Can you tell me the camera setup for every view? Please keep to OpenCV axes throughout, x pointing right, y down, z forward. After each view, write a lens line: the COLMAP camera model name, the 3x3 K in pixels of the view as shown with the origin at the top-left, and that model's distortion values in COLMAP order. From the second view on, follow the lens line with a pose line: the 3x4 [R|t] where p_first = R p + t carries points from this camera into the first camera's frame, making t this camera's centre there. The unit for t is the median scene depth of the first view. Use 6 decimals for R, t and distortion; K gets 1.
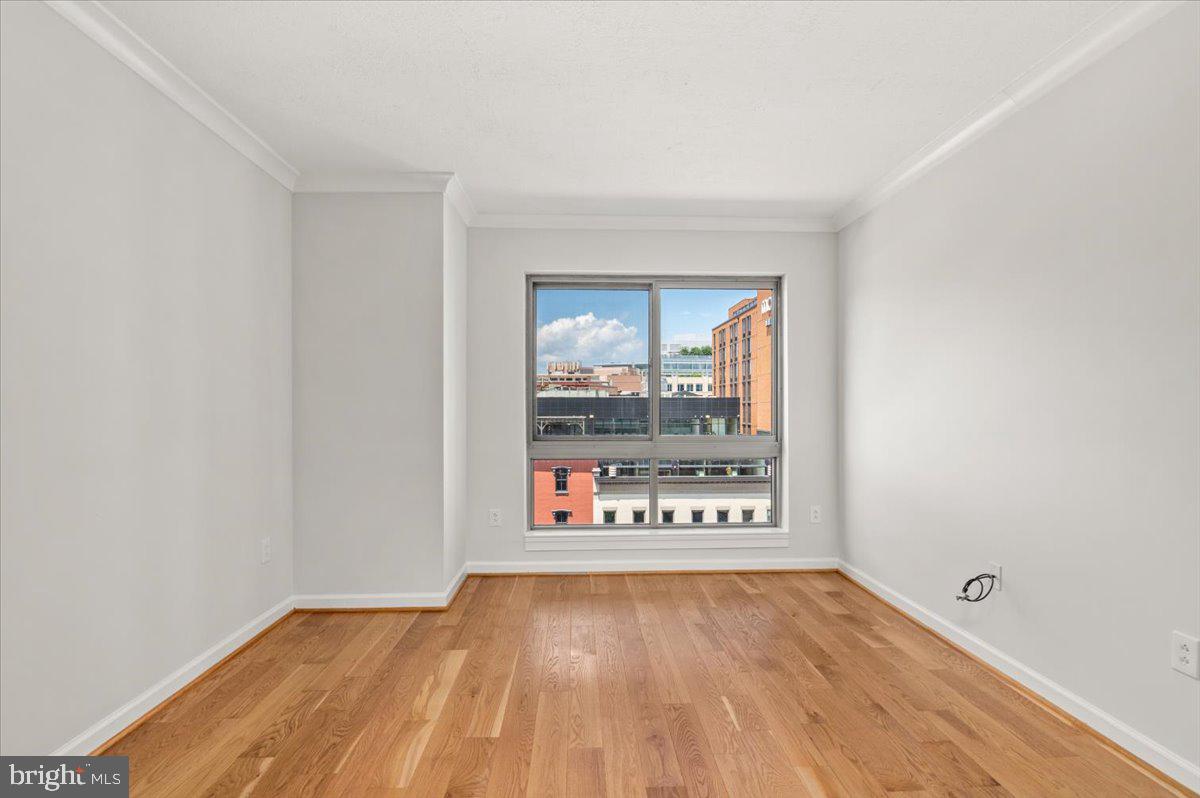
lens RADIAL K [[557.2, 0, 596.4], [0, 557.2, 401.5], [0, 0, 1]] dist [0.000367, -0.013903]
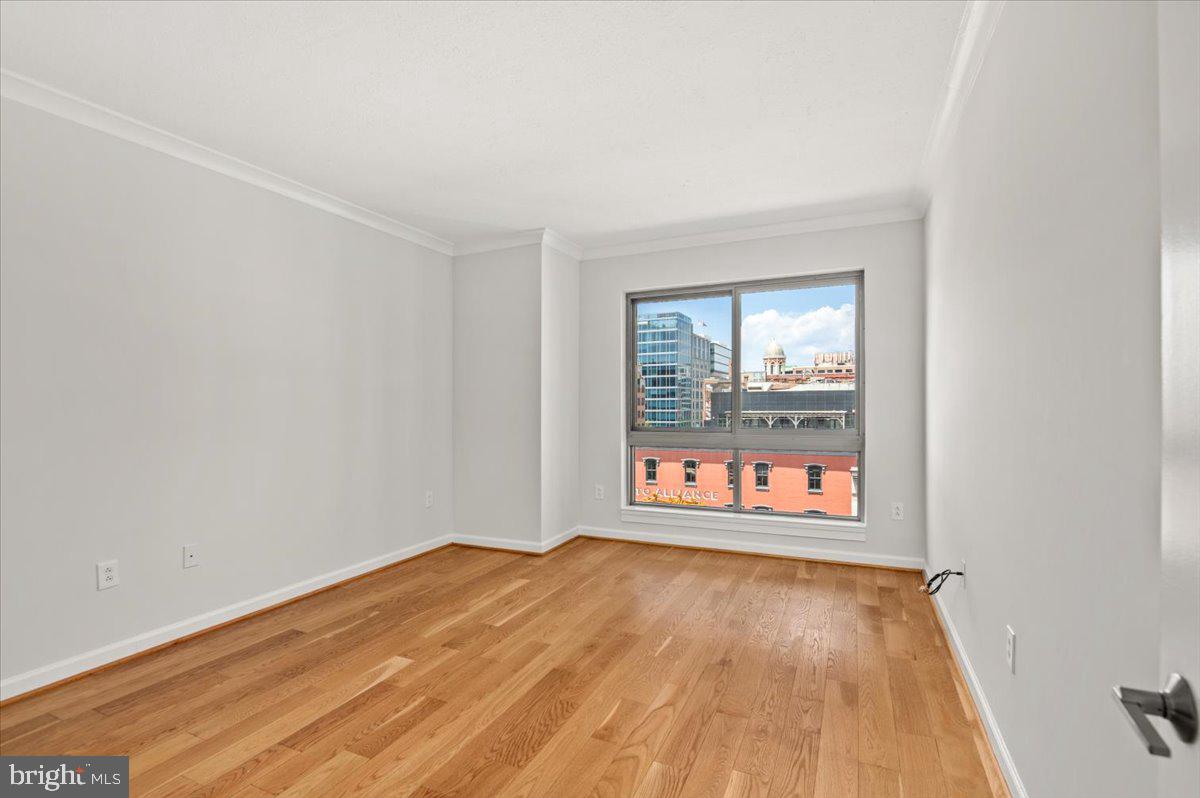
lens RADIAL K [[553.0, 0, 596.7], [0, 553.0, 393.1], [0, 0, 1]] dist [-0.000787, -0.000215]
pose [[0.893203, -0.013651, -0.449447, 0.358169], [0.011256, 0.999905, -0.008001, -0.002173], [0.449513, 0.002087, 0.893271, -0.098754]]
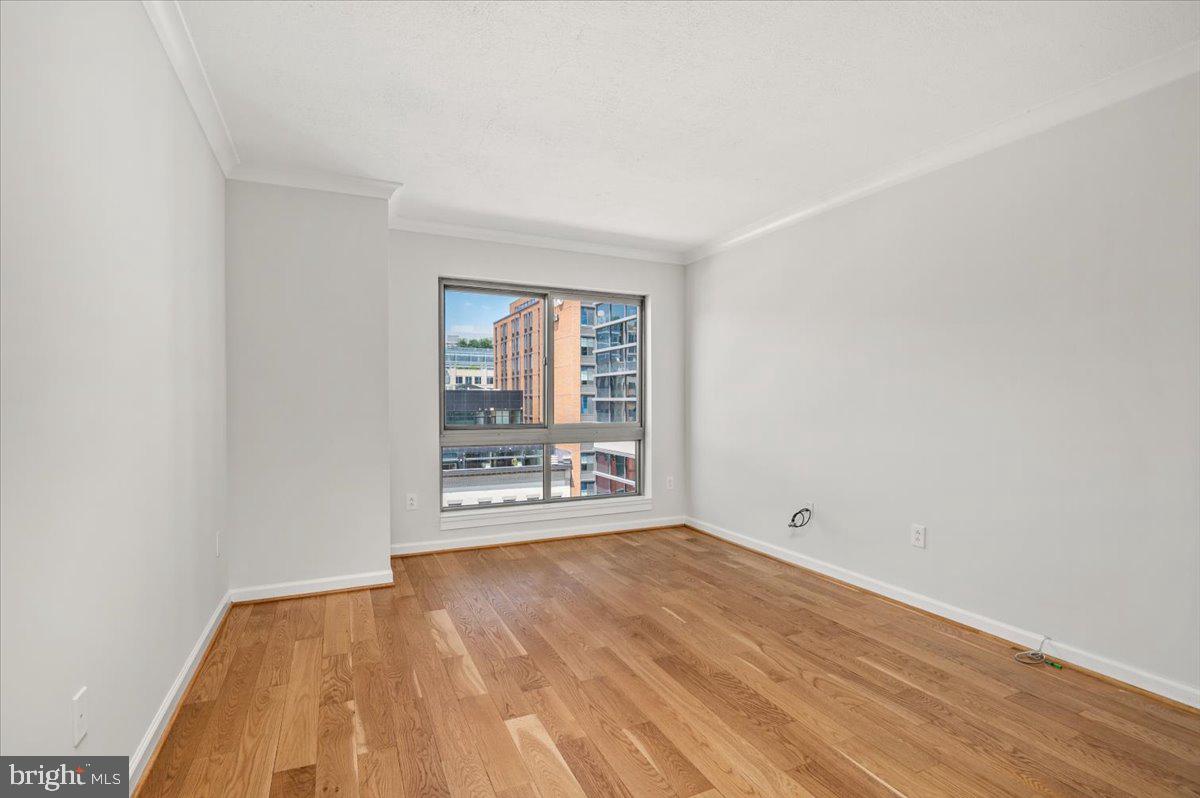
lens RADIAL K [[557.2, 0, 596.4], [0, 557.2, 401.5], [0, 0, 1]] dist [0.000367, -0.013903]
pose [[0.922467, 0.002744, 0.386065, -0.260403], [-0.007755, 0.999905, 0.011424, -0.000285], [-0.385997, -0.013532, 0.922401, -0.121621]]
